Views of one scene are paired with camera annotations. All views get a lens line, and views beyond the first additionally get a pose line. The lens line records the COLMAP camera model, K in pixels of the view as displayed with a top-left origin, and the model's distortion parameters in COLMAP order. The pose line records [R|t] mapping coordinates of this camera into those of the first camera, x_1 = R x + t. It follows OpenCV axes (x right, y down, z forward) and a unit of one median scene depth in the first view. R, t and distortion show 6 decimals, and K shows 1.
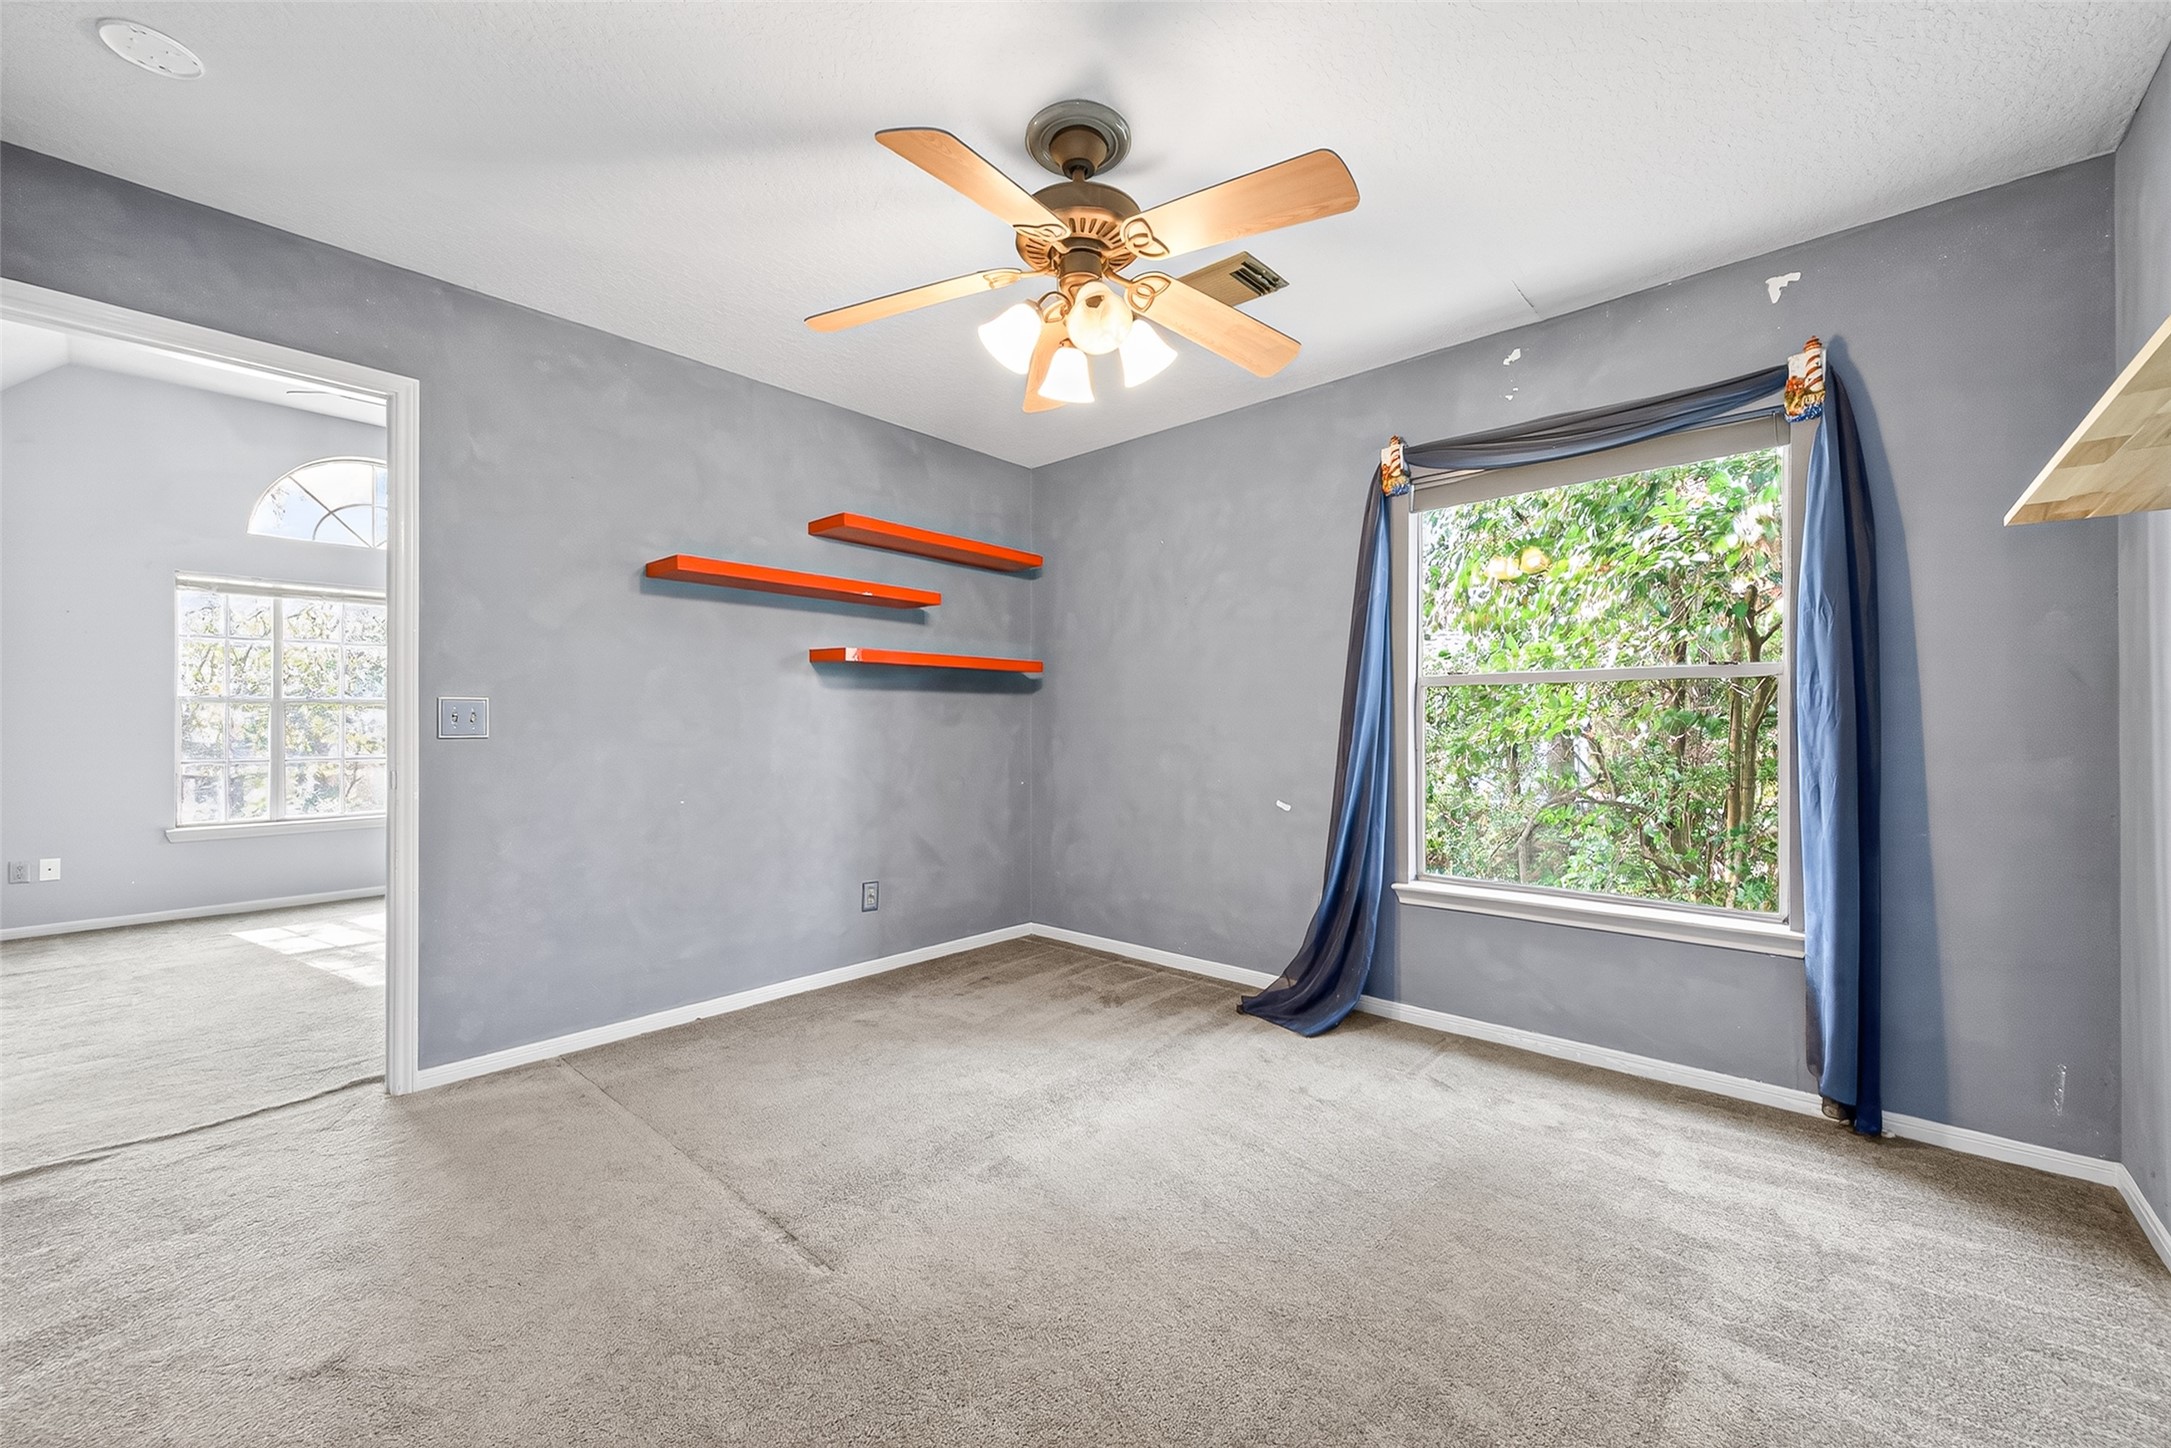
lens RADIAL K [[842.7, 0, 1087.1], [0, 842.7, 721.3], [0, 0, 1]] dist [0.001705, 0.000026]
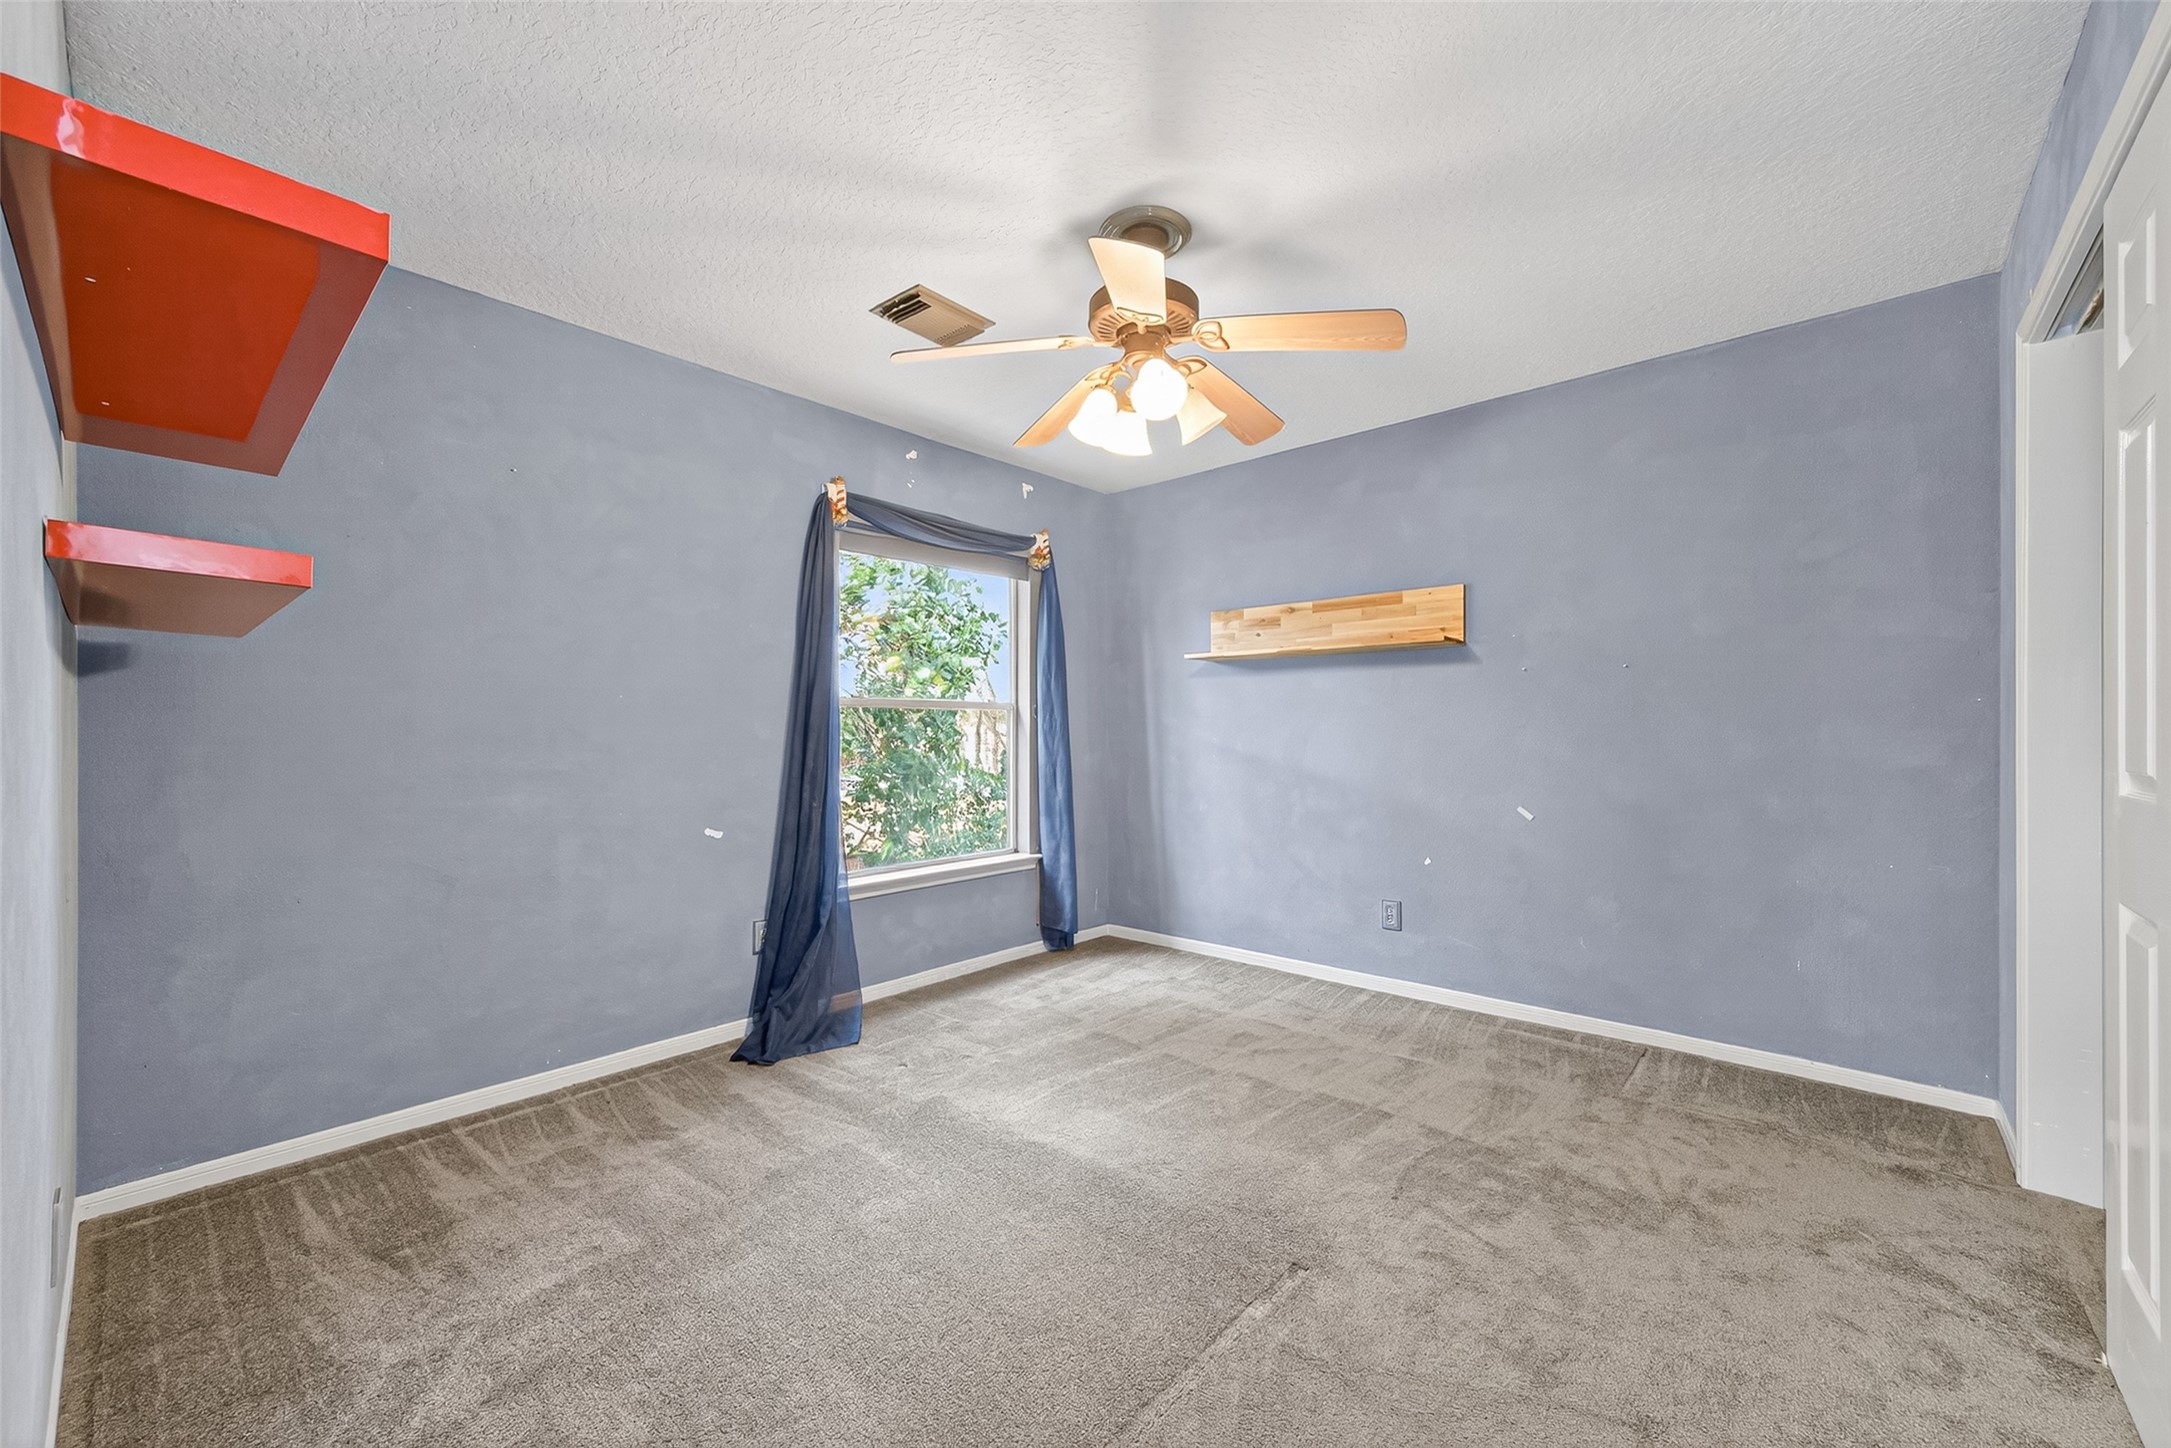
lens RADIAL K [[842.7, 0, 1088.5], [0, 842.7, 729.2], [0, 0, 1]] dist [0.001705, 0.000026]
pose [[0.000299, 0.005198, 0.999986, -0.736171], [-0.000613, 0.999986, -0.005198, -0.004759], [-1.000000, -0.000612, 0.000302, 0.683691]]
